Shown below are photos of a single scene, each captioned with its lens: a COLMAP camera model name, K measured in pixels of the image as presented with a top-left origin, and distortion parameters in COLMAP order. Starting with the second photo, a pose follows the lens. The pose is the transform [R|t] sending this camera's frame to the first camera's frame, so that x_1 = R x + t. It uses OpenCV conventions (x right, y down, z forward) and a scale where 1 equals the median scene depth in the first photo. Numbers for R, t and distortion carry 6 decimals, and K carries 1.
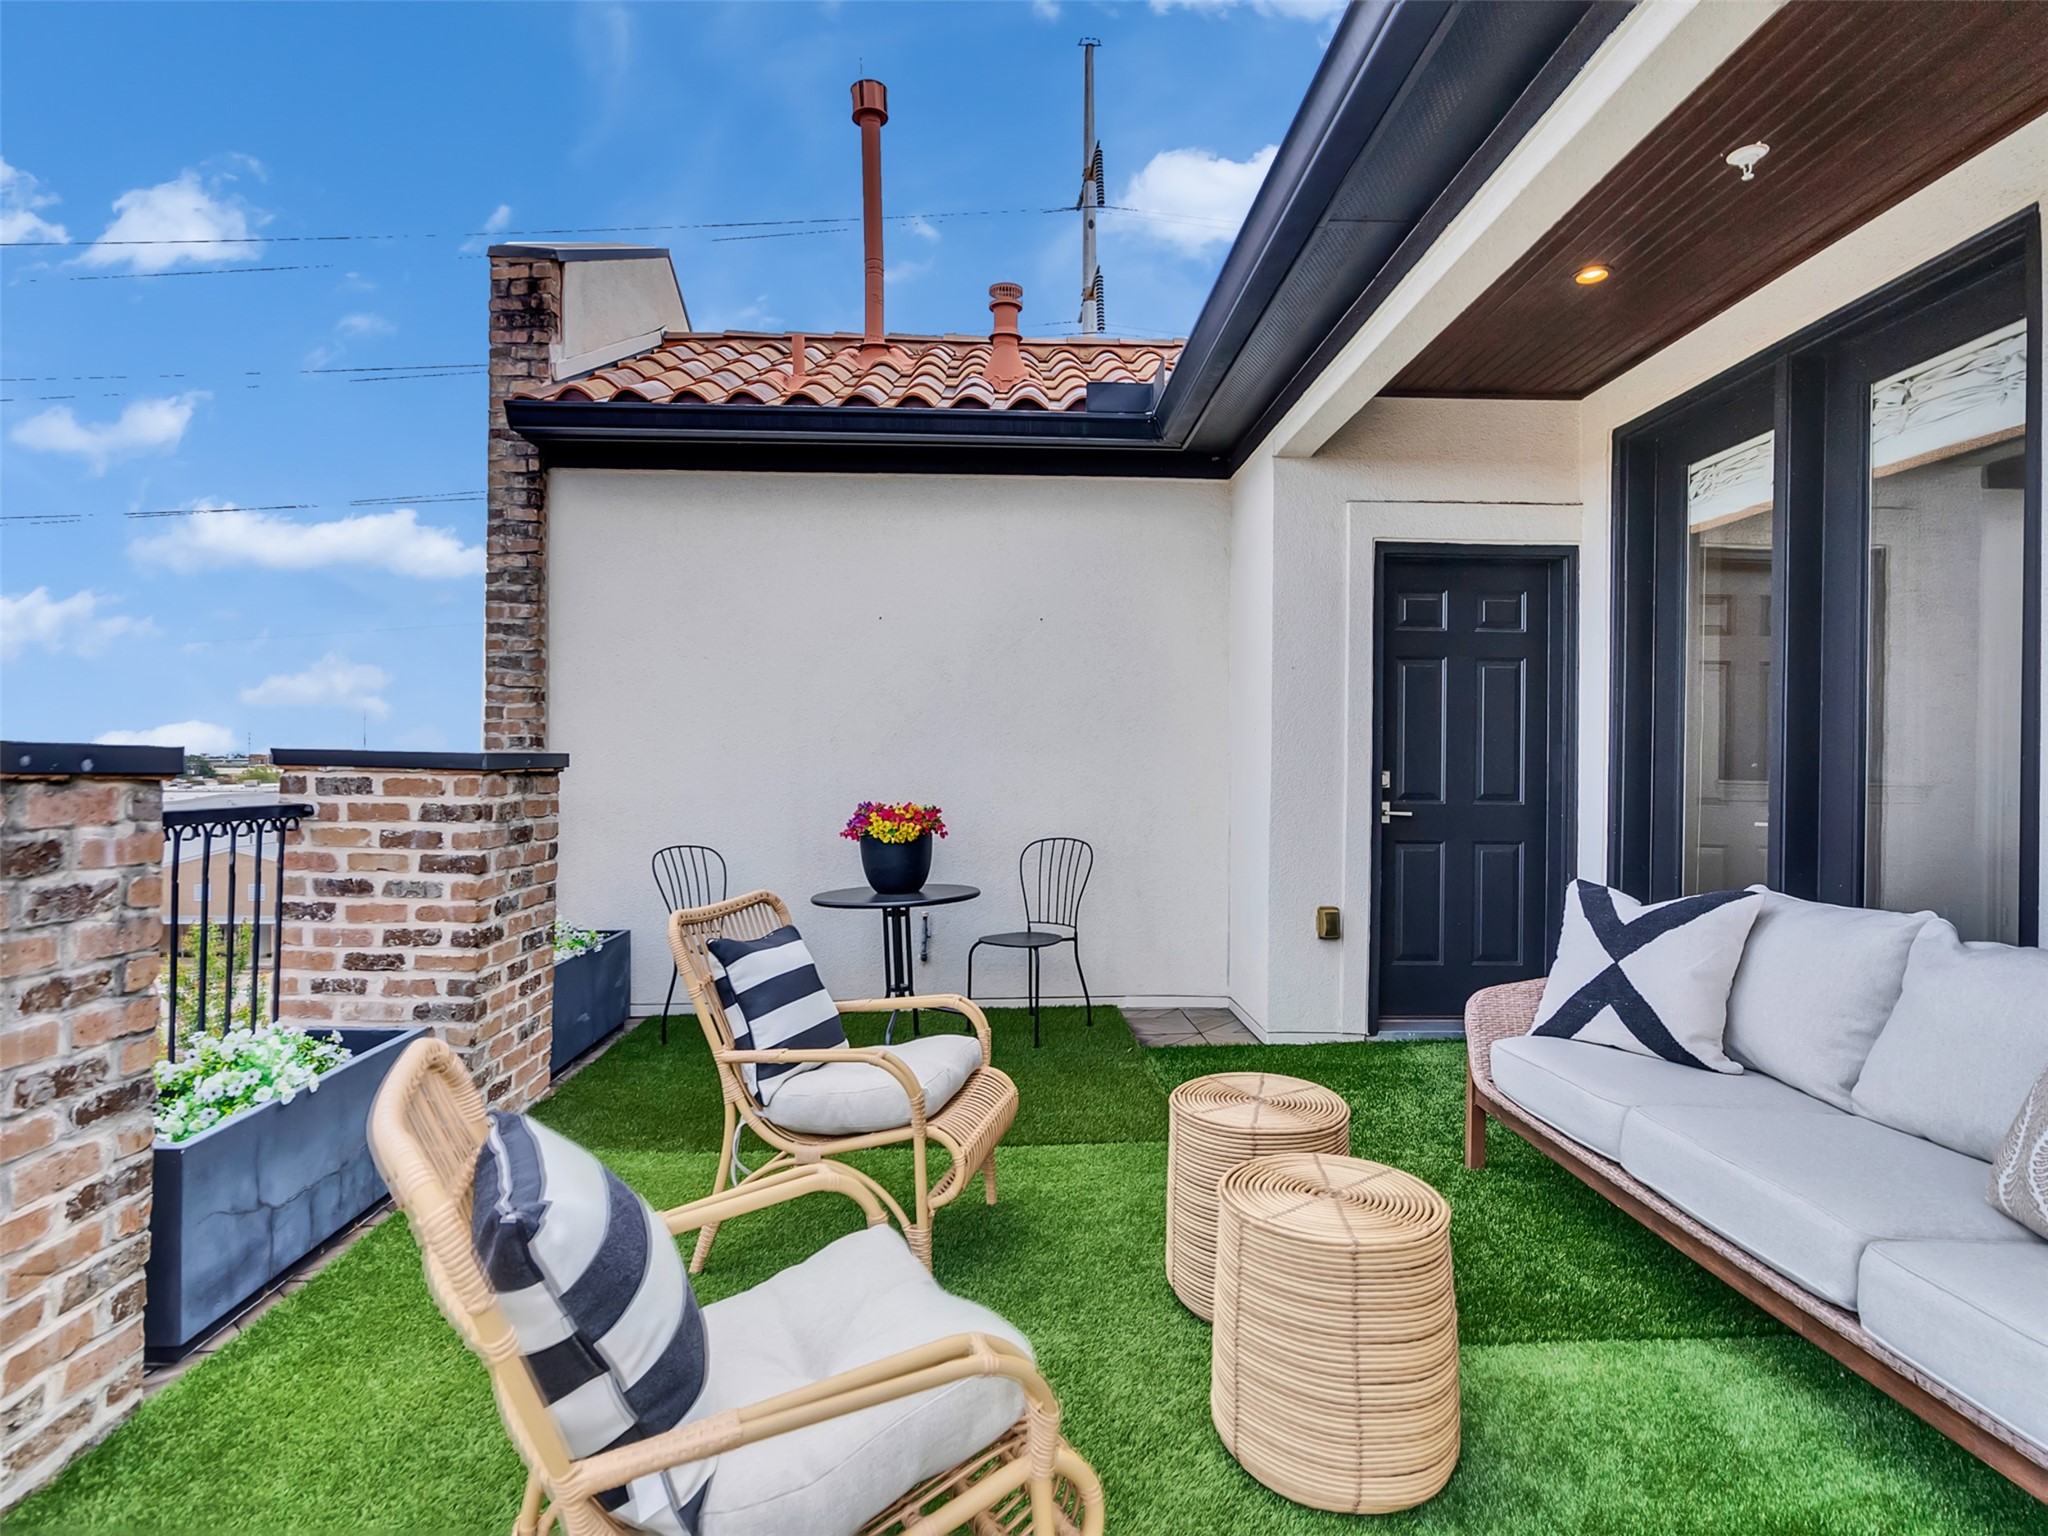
lens RADIAL K [[1040.9, 0, 1016.8], [0, 1040.9, 766.7], [0, 0, 1]] dist [-0.009361, 0.005842]
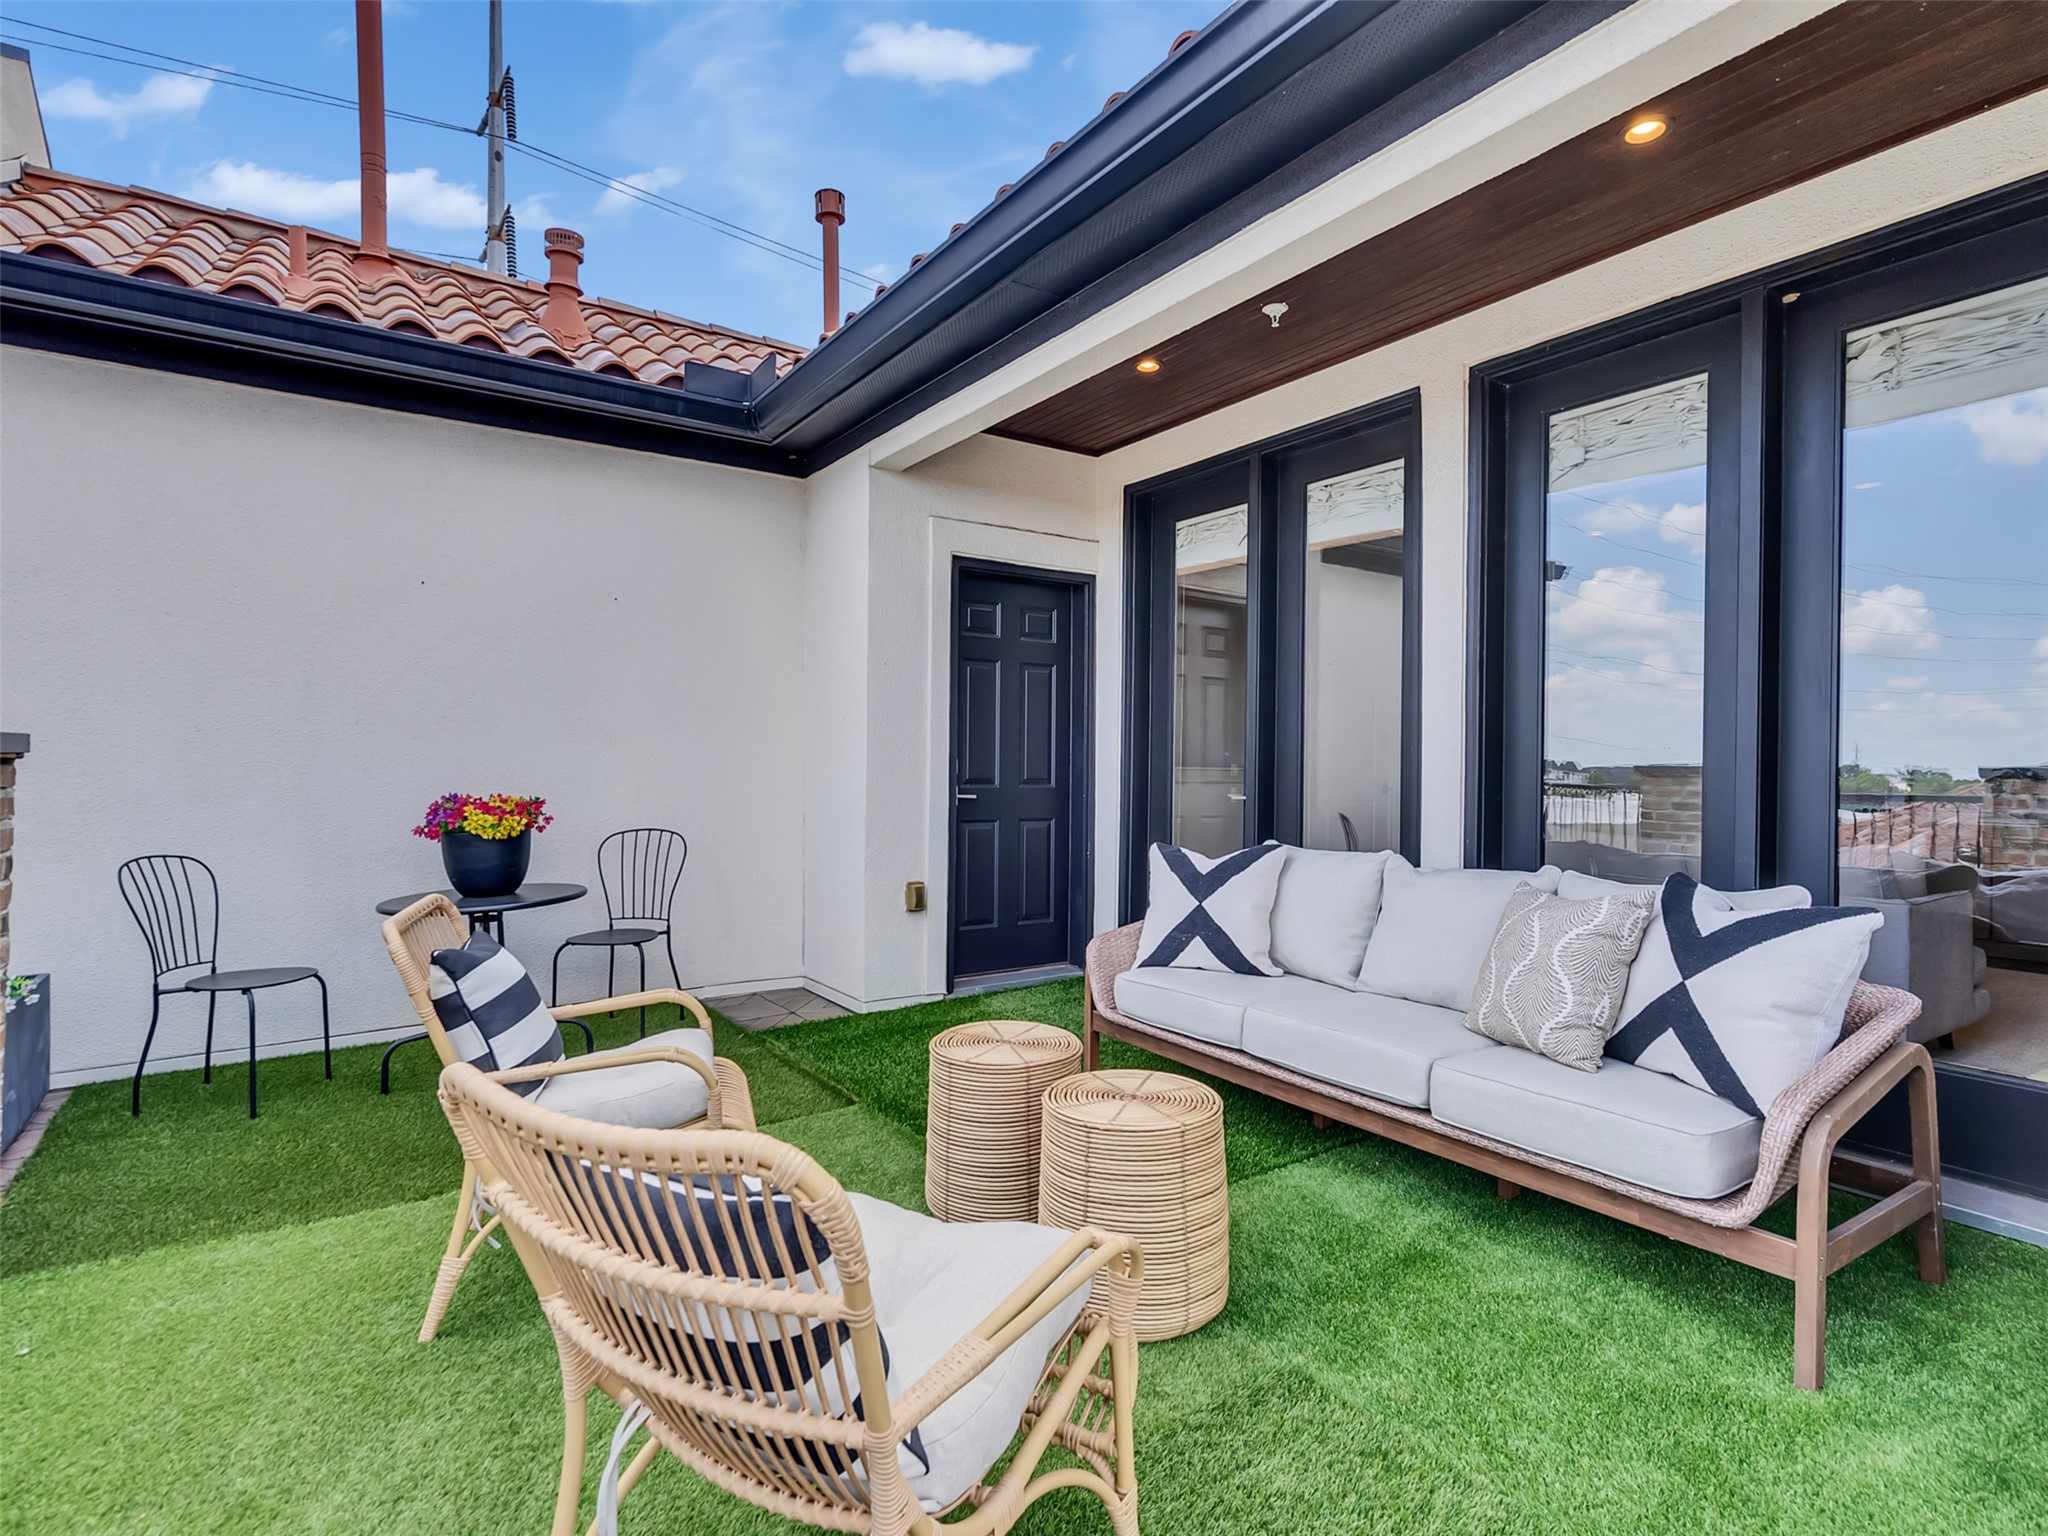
lens RADIAL K [[1040.9, 0, 1003.4], [0, 1040.9, 763.9], [0, 0, 1]] dist [-0.009361, 0.005842]
pose [[0.847573, -0.001968, 0.530675, -0.241058], [-0.000634, 0.999989, 0.004722, 0.004790], [-0.530678, -0.004339, 0.847562, 0.016055]]
